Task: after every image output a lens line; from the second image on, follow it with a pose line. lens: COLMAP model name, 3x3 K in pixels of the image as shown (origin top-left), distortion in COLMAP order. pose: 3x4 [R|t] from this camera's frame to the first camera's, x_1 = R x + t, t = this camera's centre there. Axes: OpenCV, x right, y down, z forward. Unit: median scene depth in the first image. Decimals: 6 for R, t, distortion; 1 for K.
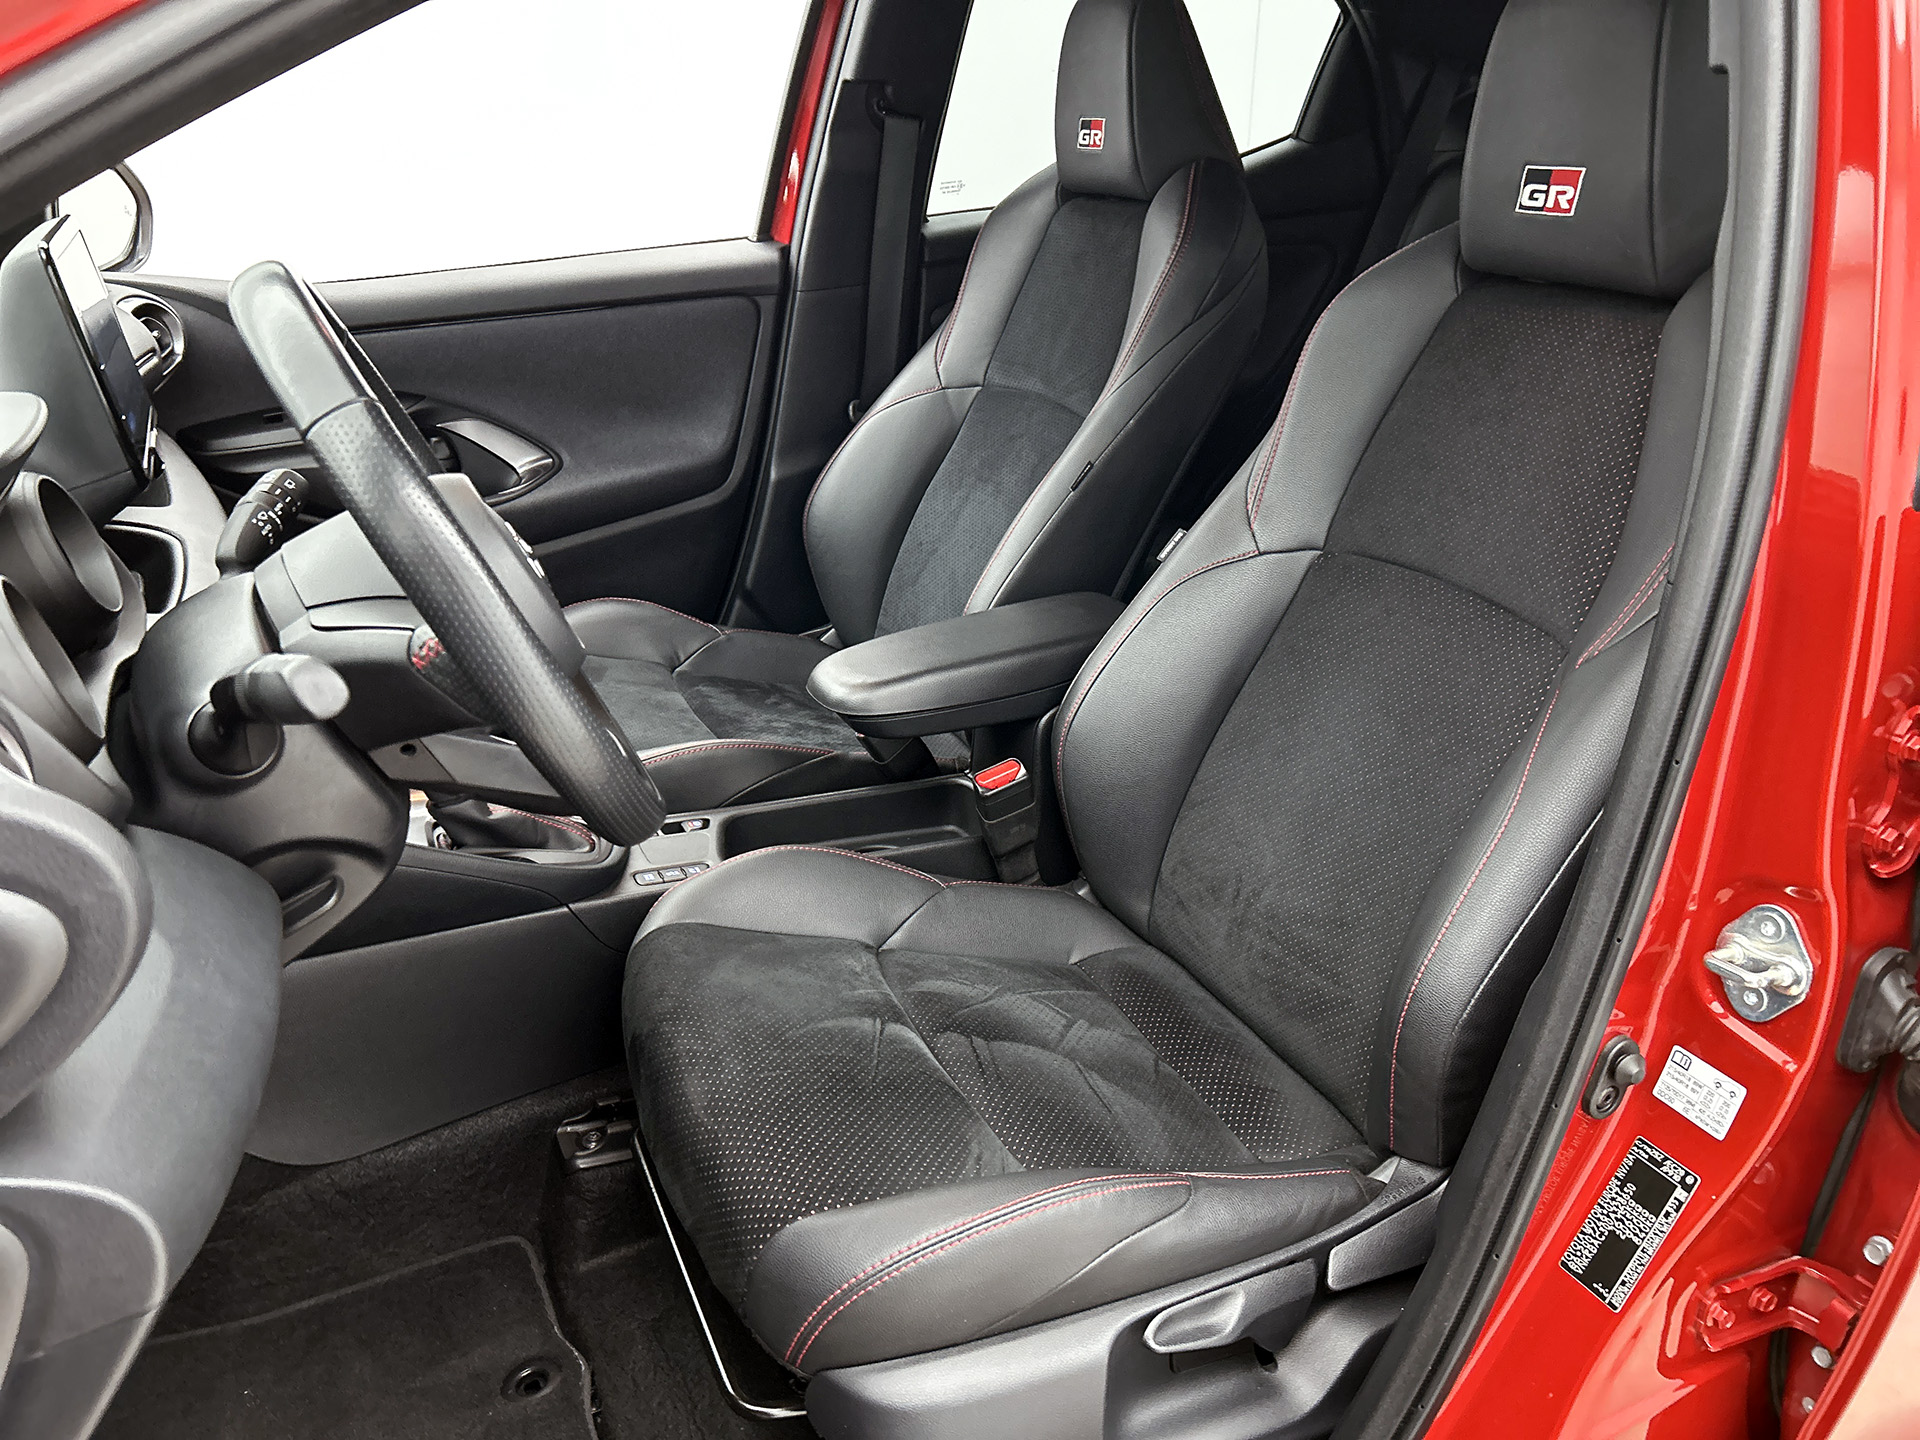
lens RADIAL K [[1486.0, 0, 960.0], [0, 1486.0, 720.0], [0, 0, 1]] dist [-0.002730, 0.005716]
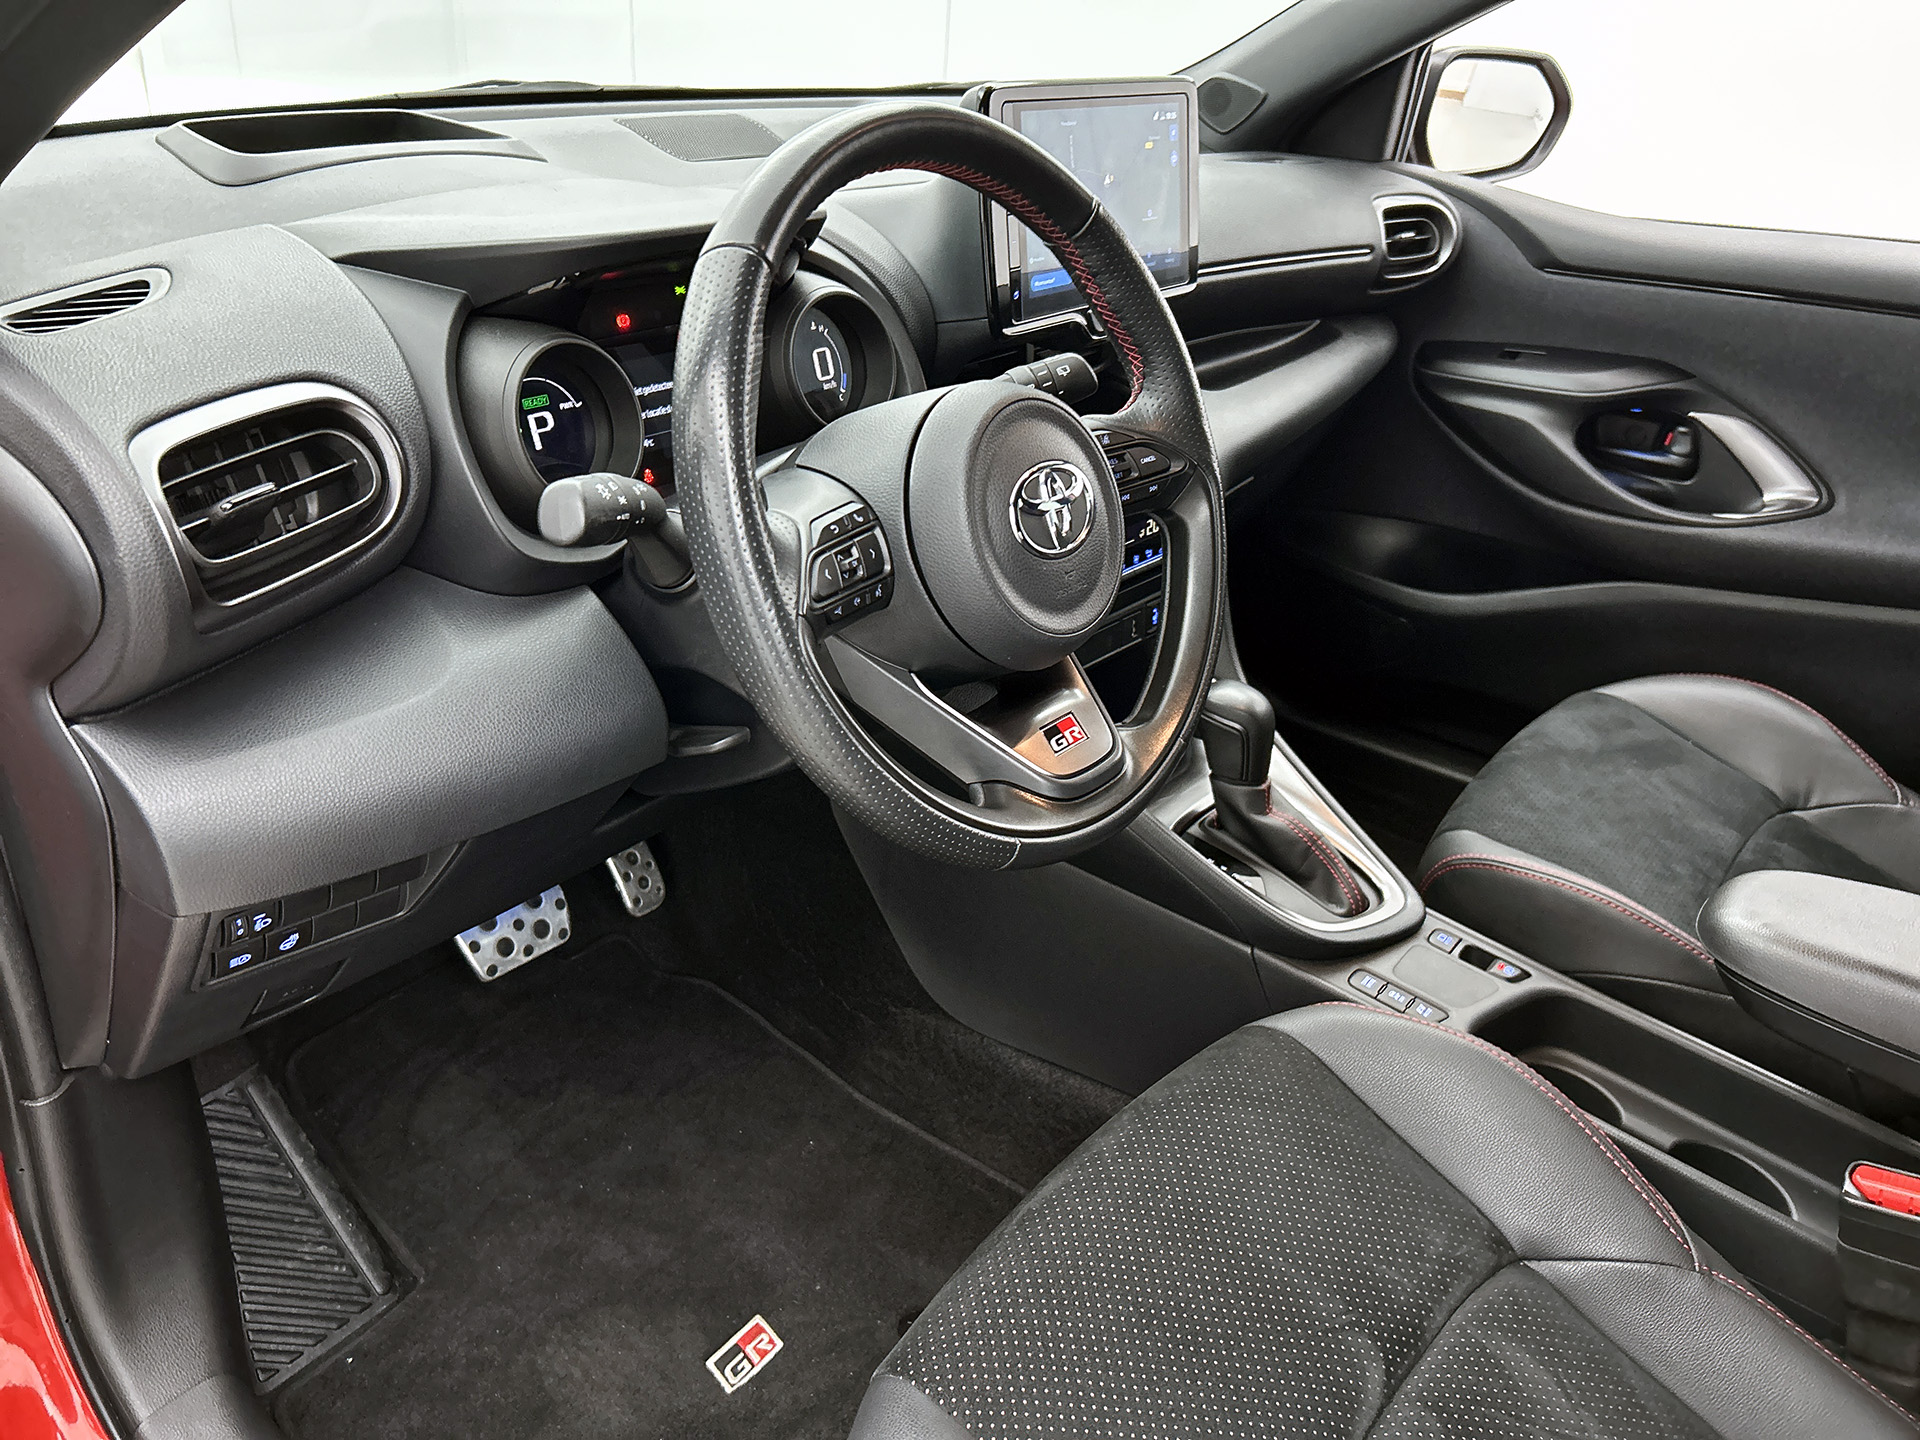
lens RADIAL K [[1486.0, 0, 960.0], [0, 1486.0, 720.0], [0, 0, 1]] dist [-0.002730, 0.005716]
pose [[0.431260, 0.435458, -0.790184, 0.244785], [-0.407841, 0.875316, 0.259784, -0.124819], [0.804786, 0.210235, 0.555087, 0.327473]]
